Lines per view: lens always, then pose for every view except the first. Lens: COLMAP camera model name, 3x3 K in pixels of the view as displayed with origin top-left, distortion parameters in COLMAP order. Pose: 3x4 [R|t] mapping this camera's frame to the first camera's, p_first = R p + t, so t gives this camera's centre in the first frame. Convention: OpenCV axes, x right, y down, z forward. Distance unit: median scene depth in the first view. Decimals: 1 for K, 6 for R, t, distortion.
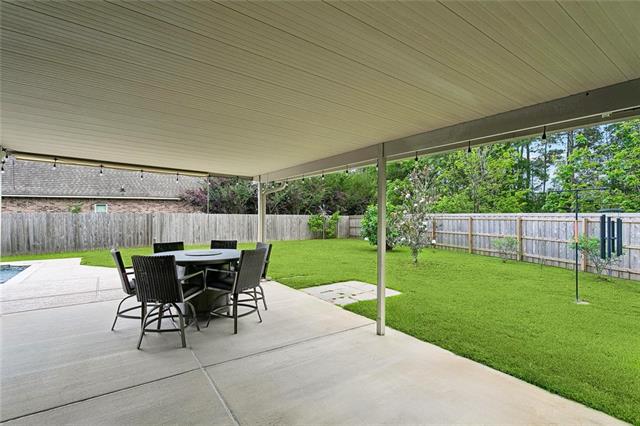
lens RADIAL K [[306.4, 0, 318.7], [0, 306.4, 215.3], [0, 0, 1]] dist [0.001682, 0.000452]
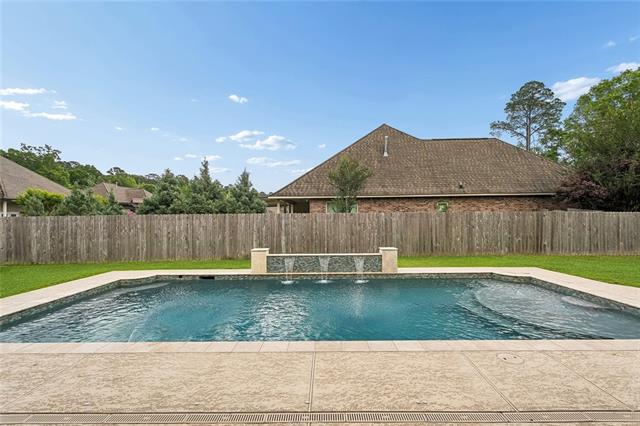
lens RADIAL K [[306.4, 0, 318.7], [0, 306.4, 215.3], [0, 0, 1]] dist [0.001682, 0.000452]
pose [[0.815862, -0.003844, -0.578233, -0.538920], [0.003845, 0.999992, -0.001223, 0.001304], [0.578233, -0.001225, 0.815871, 0.021124]]
